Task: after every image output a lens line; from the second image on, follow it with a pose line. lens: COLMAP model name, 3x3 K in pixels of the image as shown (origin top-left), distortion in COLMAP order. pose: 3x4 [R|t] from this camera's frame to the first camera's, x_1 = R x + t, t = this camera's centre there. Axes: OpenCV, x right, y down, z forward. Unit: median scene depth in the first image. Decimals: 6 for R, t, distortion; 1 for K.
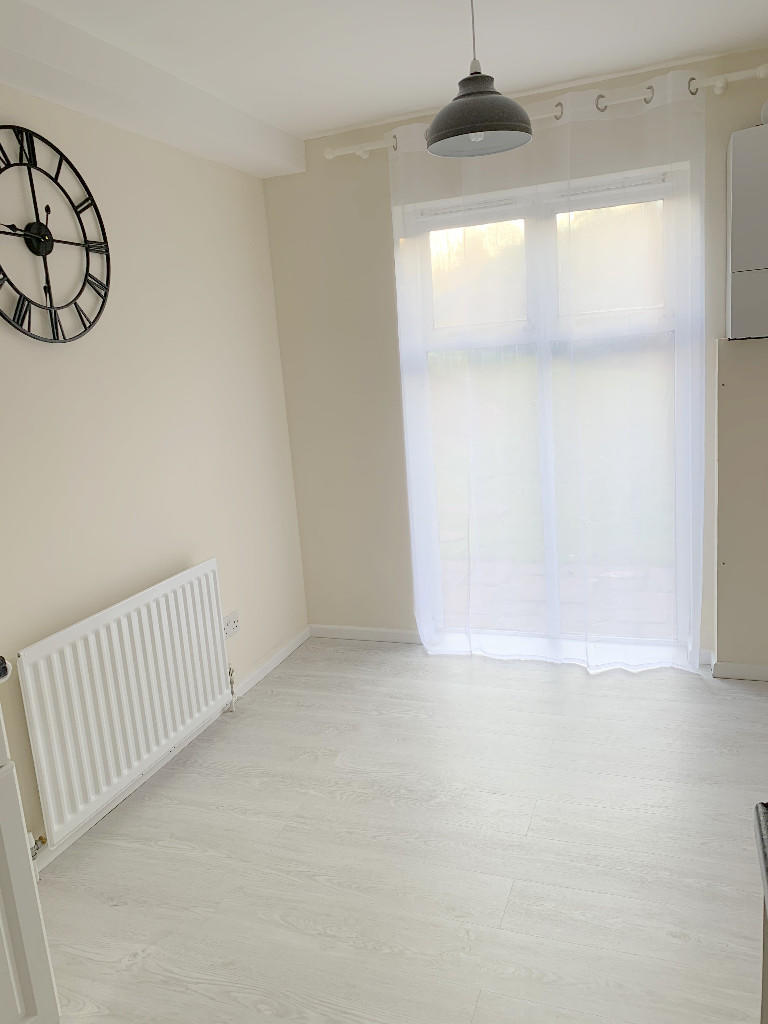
lens RADIAL K [[791.1, 0, 384.0], [0, 791.1, 512.0], [0, 0, 1]] dist [0.003746, 0.003525]
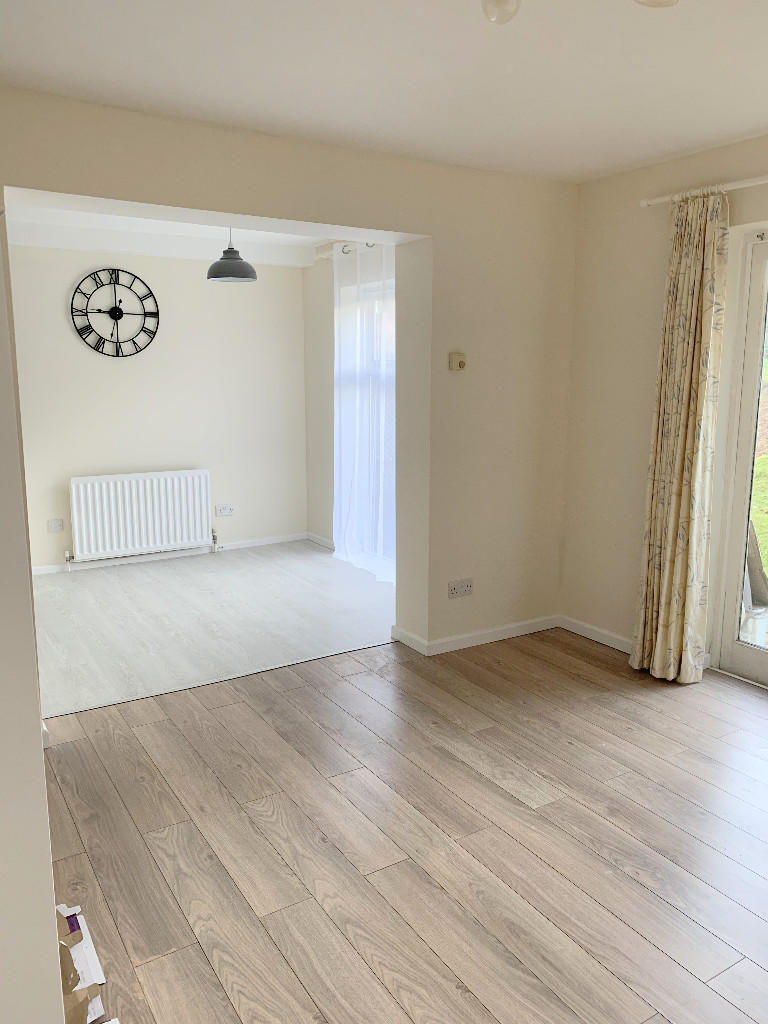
lens RADIAL K [[791.1, 0, 384.0], [0, 791.1, 512.0], [0, 0, 1]] dist [0.003746, 0.003525]
pose [[0.805343, 0.188803, -0.561939, 1.610114], [-0.183369, 0.980777, 0.066731, -0.062674], [0.563736, 0.049301, 0.824483, -0.465348]]
